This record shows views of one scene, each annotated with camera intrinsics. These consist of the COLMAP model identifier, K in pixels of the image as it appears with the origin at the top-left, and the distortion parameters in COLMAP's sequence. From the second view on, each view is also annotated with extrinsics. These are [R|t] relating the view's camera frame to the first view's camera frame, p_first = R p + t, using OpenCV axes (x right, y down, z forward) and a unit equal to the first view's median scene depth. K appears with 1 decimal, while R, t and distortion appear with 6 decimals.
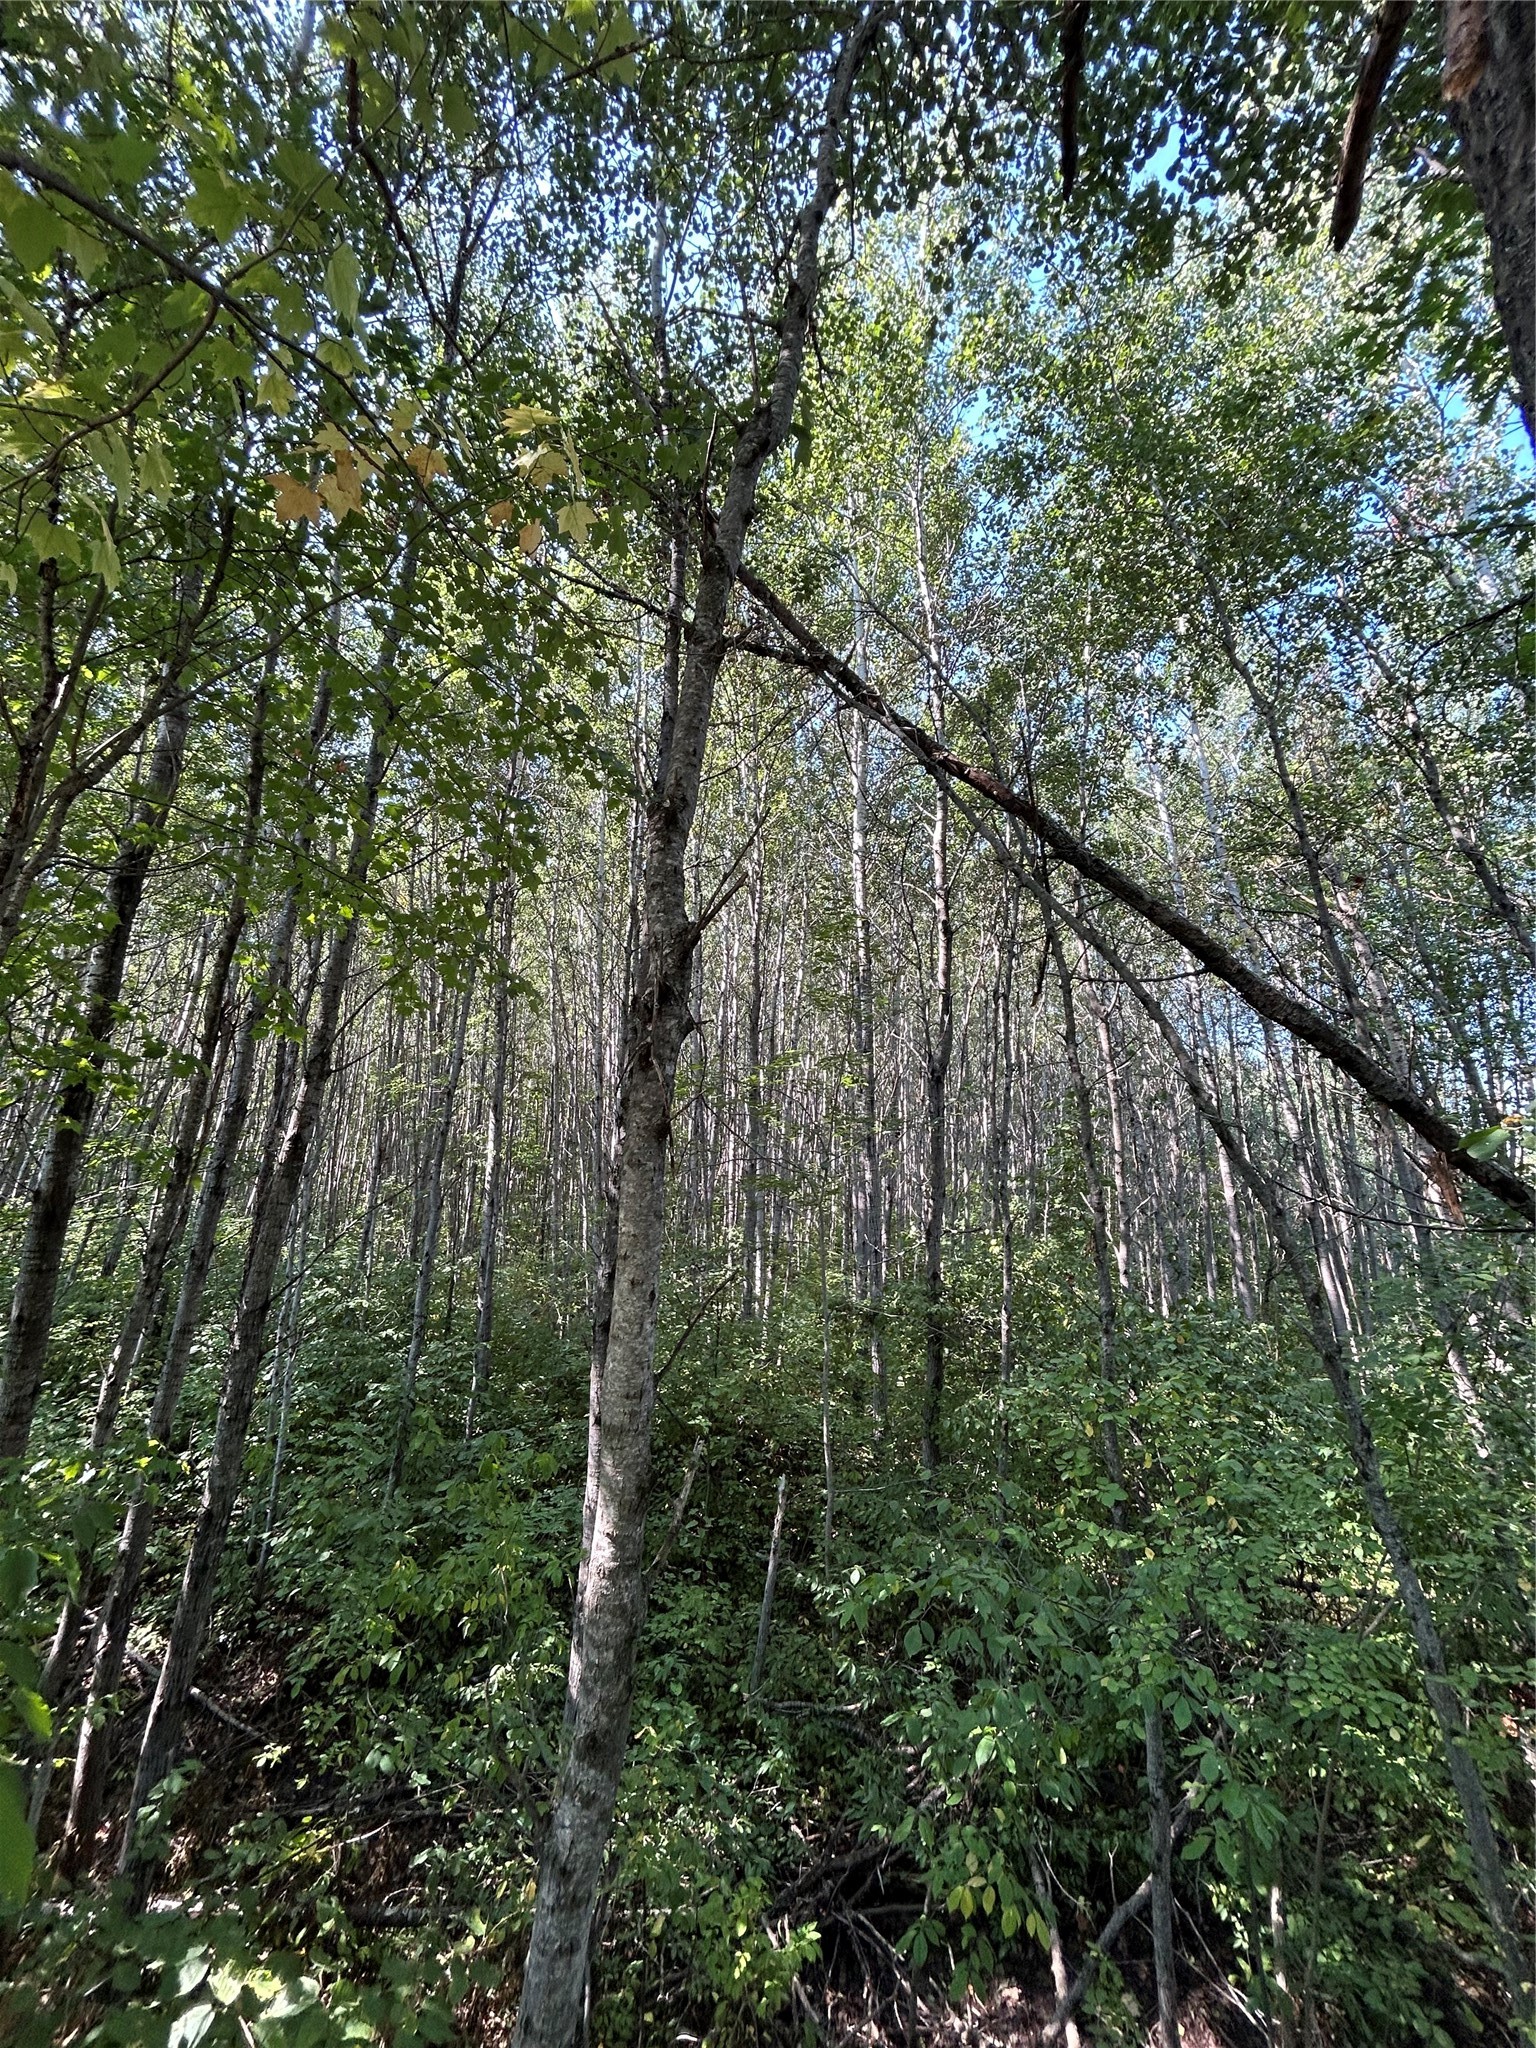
lens RADIAL K [[811.4, 0, 768.0], [0, 811.4, 1024.0], [0, 0, 1]] dist [0.001599, -0.000387]
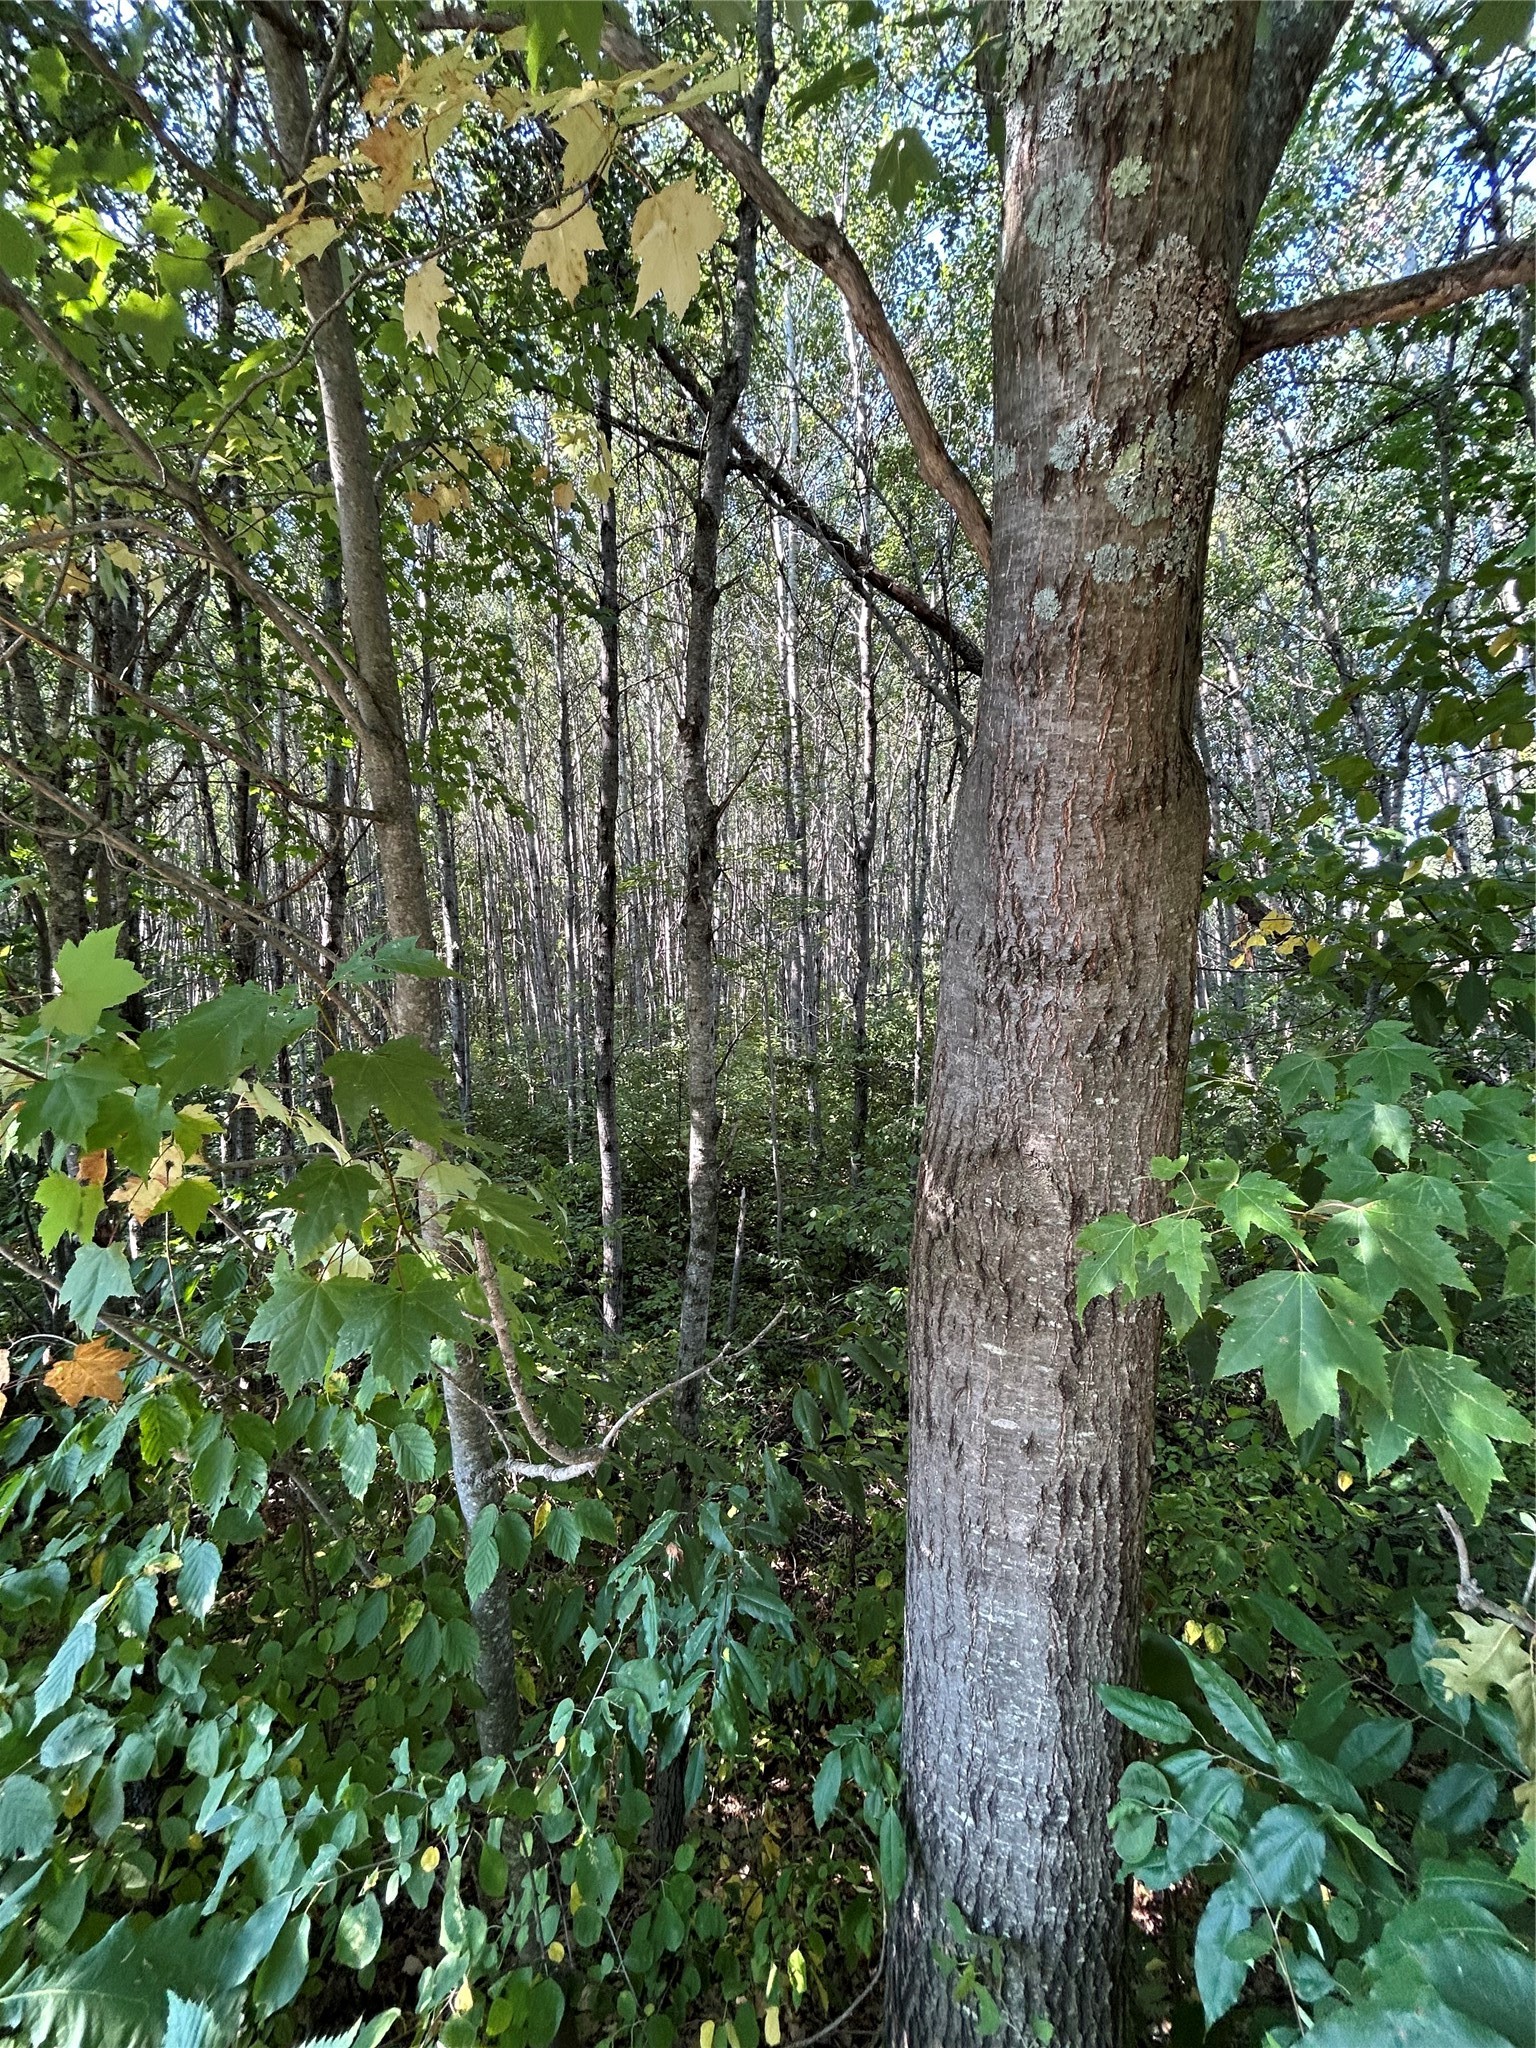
lens RADIAL K [[811.4, 0, 768.0], [0, 811.4, 1024.0], [0, 0, 1]] dist [0.001599, -0.000387]
pose [[0.994891, -0.056437, 0.083701, -0.041115], [0.031781, 0.962073, 0.270935, -0.038235], [-0.095818, -0.266891, 0.958952, -0.175887]]
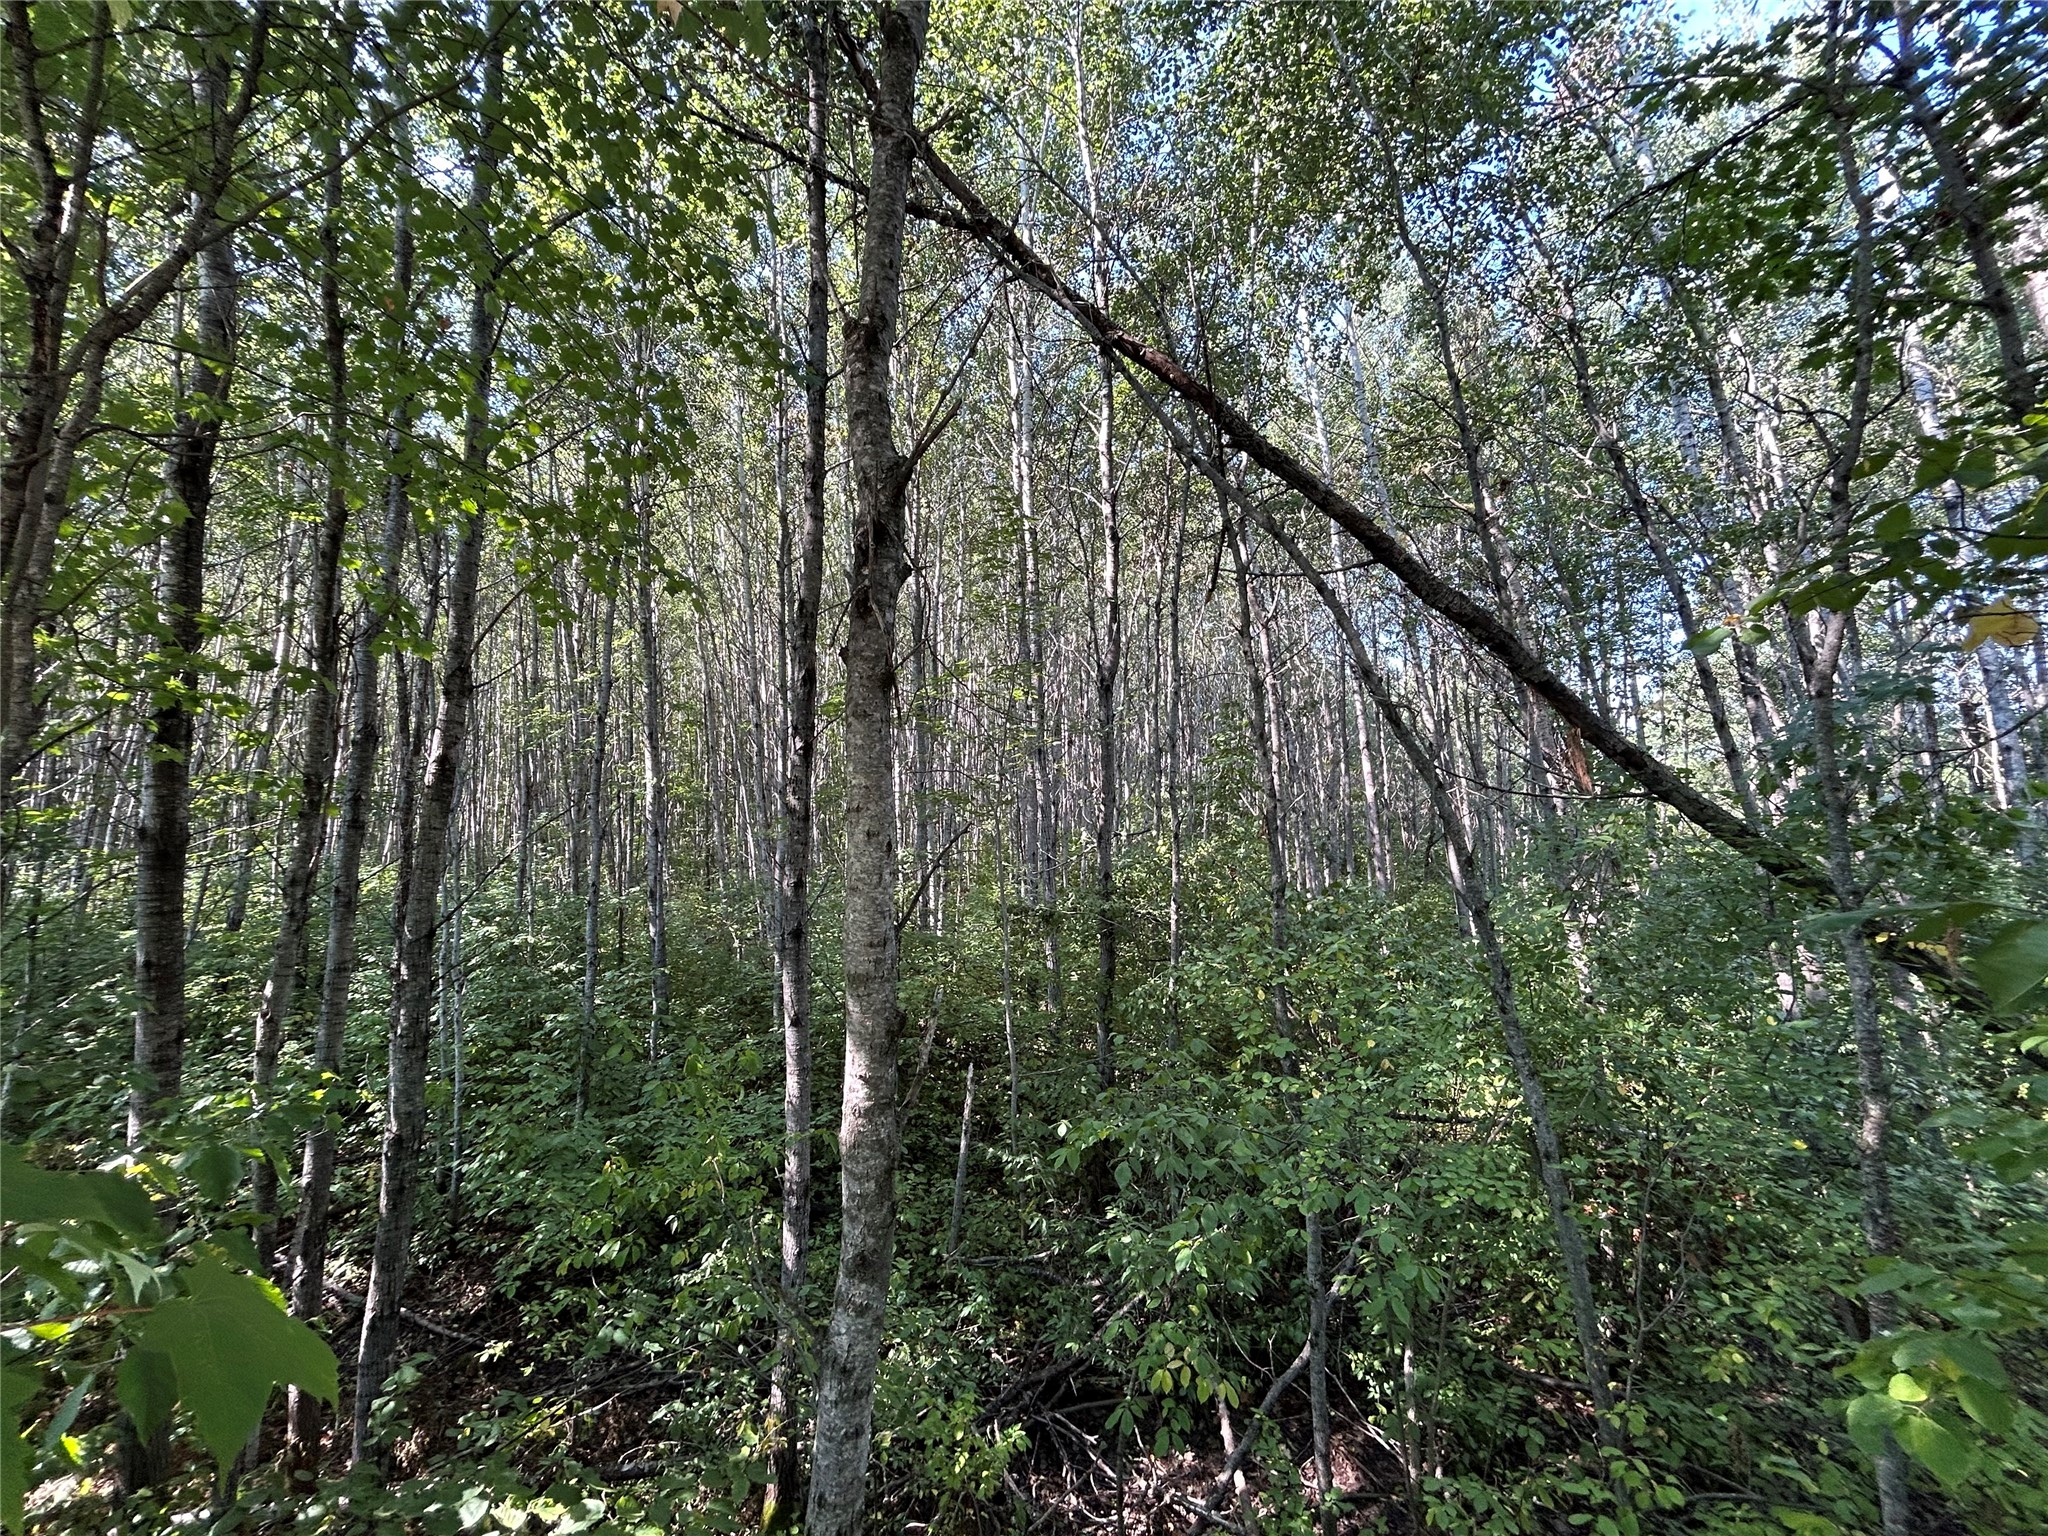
lens RADIAL K [[811.4, 0, 1015.3], [0, 811.4, 766.6], [0, 0, 1]] dist [0.001599, -0.000387]
pose [[0.993499, -0.042529, 0.105595, -0.022396], [0.027003, 0.989161, 0.144334, 0.025550], [-0.110588, -0.140544, 0.983879, 0.011092]]
